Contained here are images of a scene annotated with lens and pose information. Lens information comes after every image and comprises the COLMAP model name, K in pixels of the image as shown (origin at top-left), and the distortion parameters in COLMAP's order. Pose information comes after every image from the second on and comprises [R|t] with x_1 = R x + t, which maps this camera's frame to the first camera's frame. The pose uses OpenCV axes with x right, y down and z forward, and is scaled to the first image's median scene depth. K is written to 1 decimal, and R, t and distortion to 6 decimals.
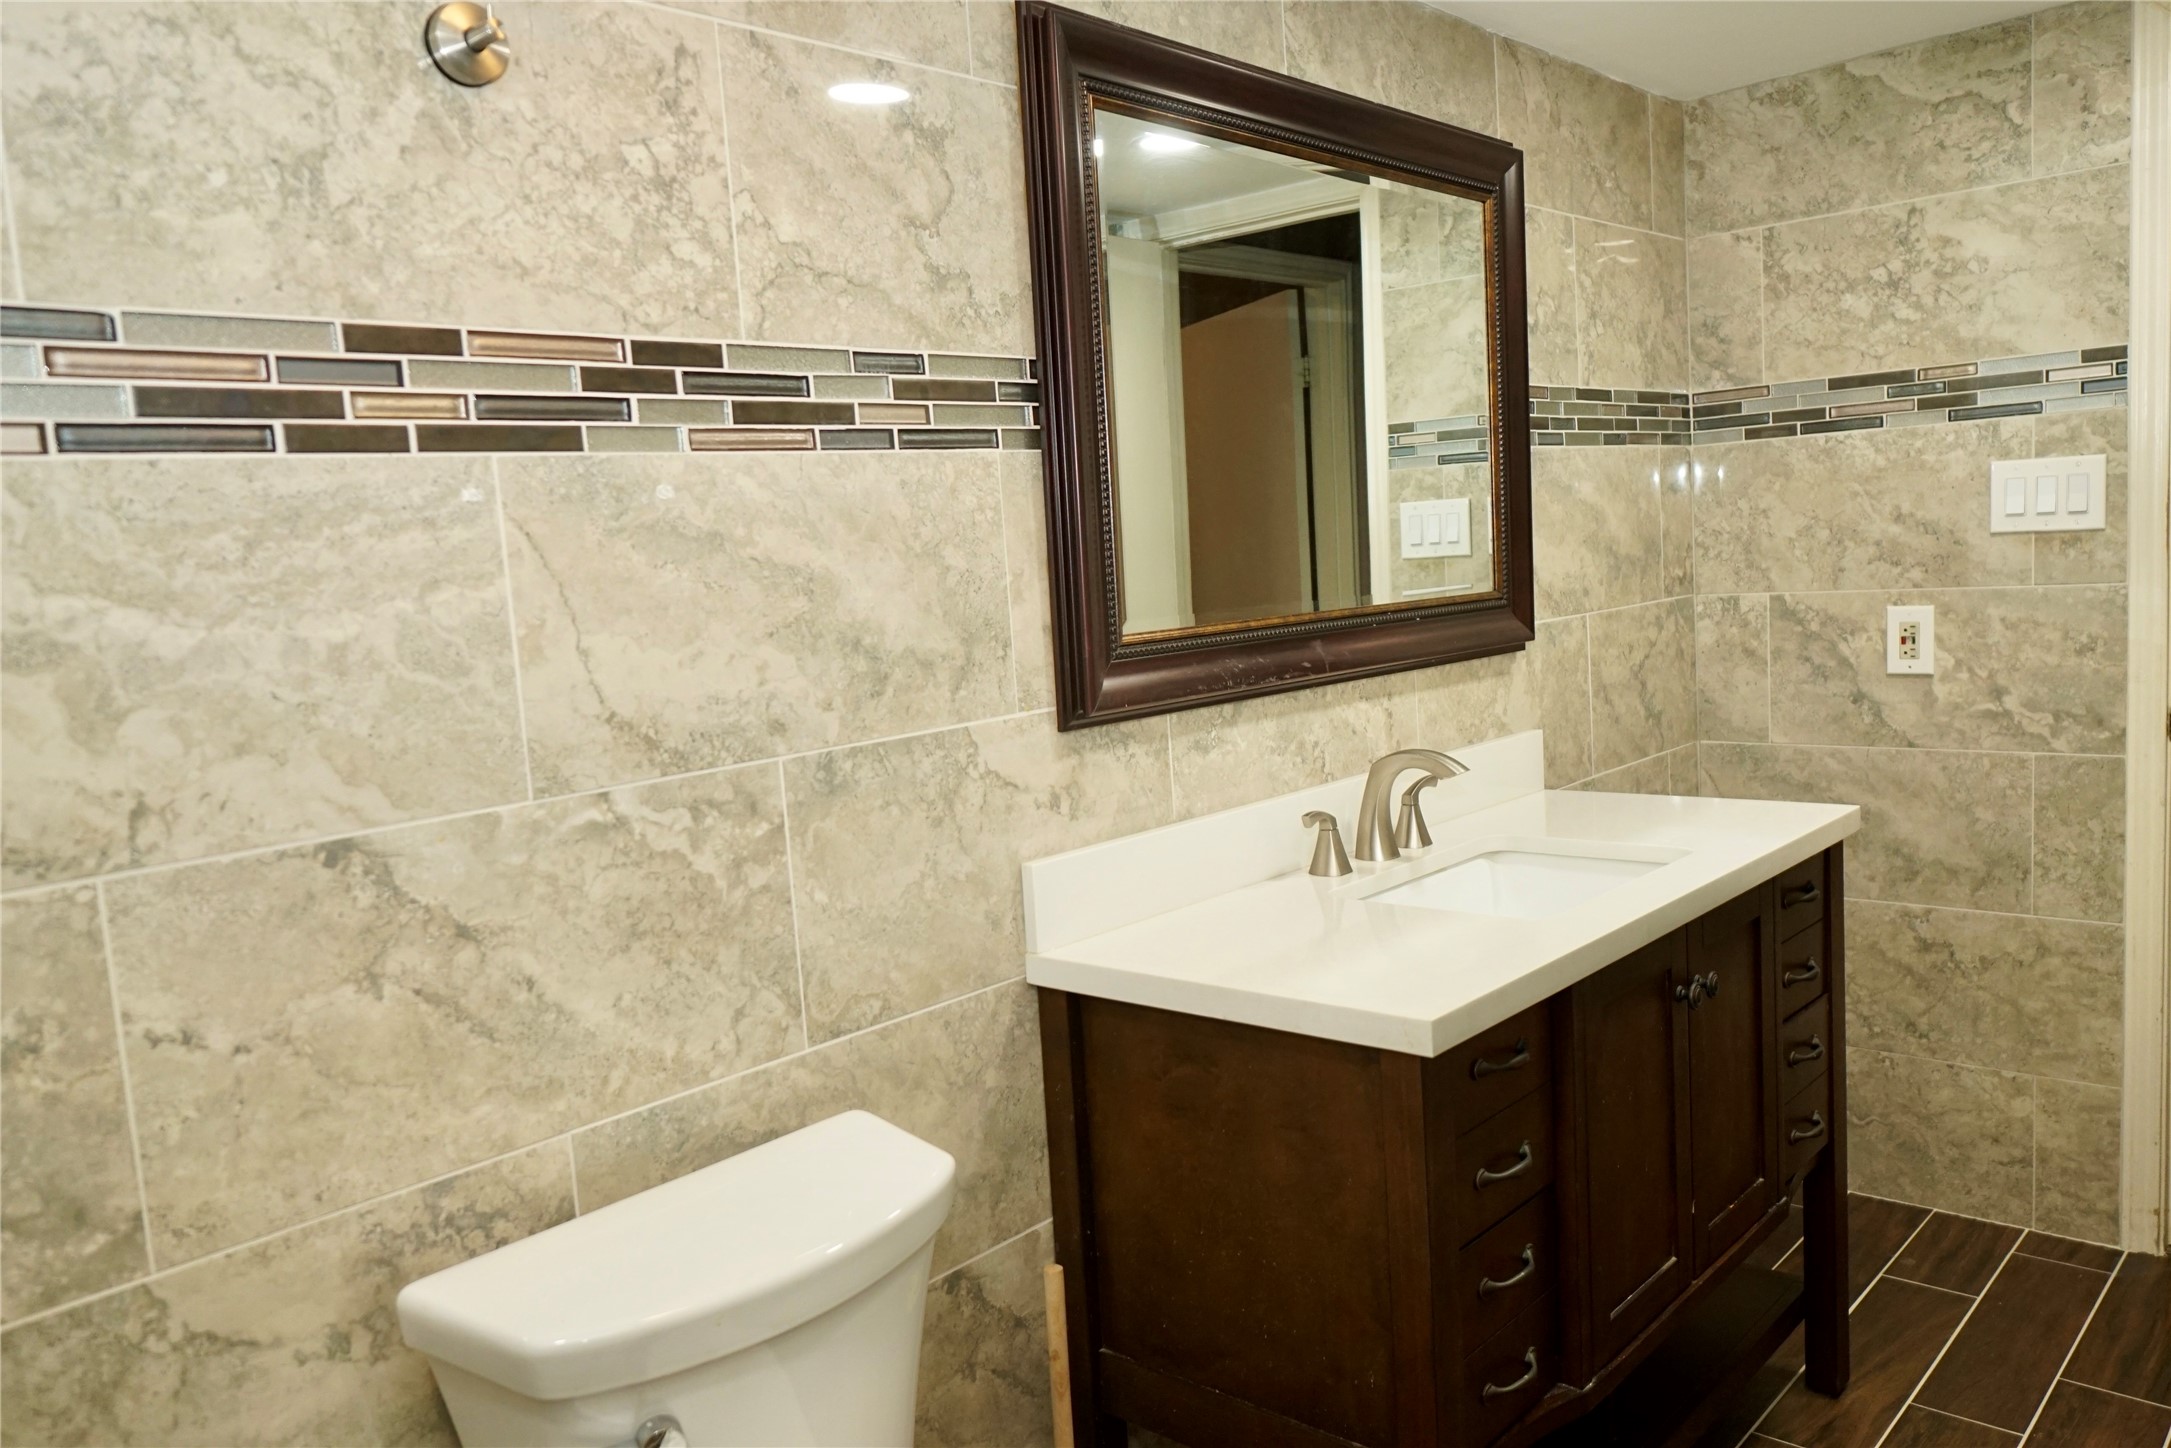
lens RADIAL K [[1606.6, 0, 1083.3], [0, 1606.6, 714.9], [0, 0, 1]] dist [-0.005144, 0.001964]
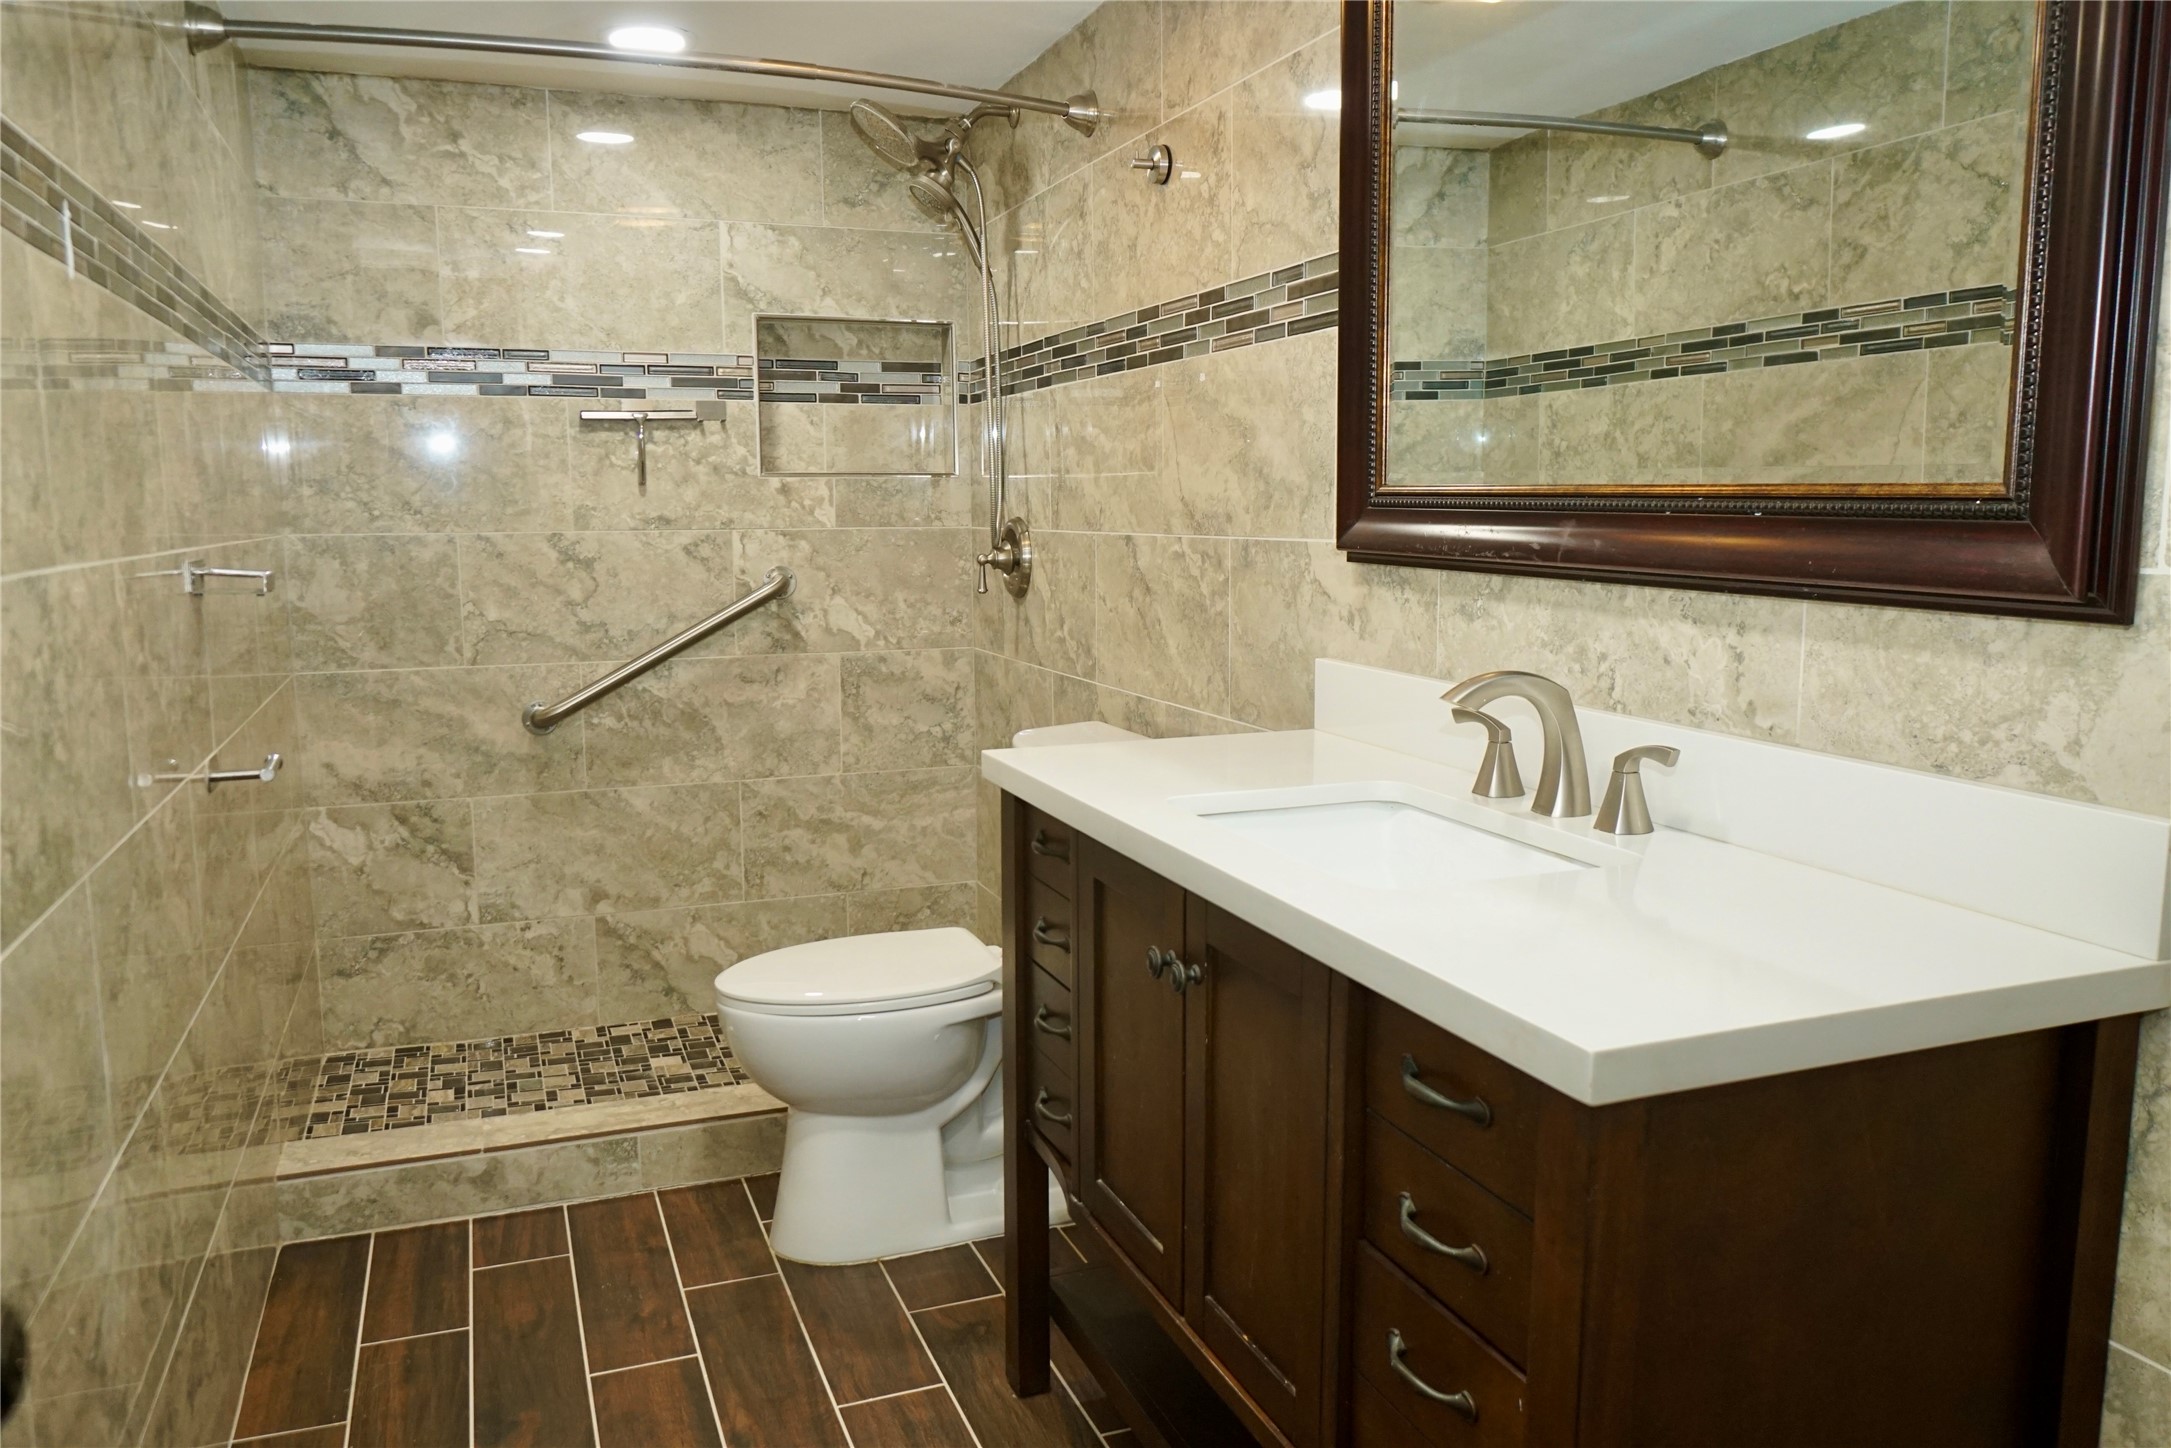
lens RADIAL K [[1606.6, 0, 1085.7], [0, 1606.6, 730.9], [0, 0, 1]] dist [-0.005144, 0.001964]
pose [[-0.447561, 0.198046, -0.872048, 1.099438], [-0.054355, 0.967341, 0.247584, -0.147004], [0.892600, 0.158209, -0.422179, 1.292822]]
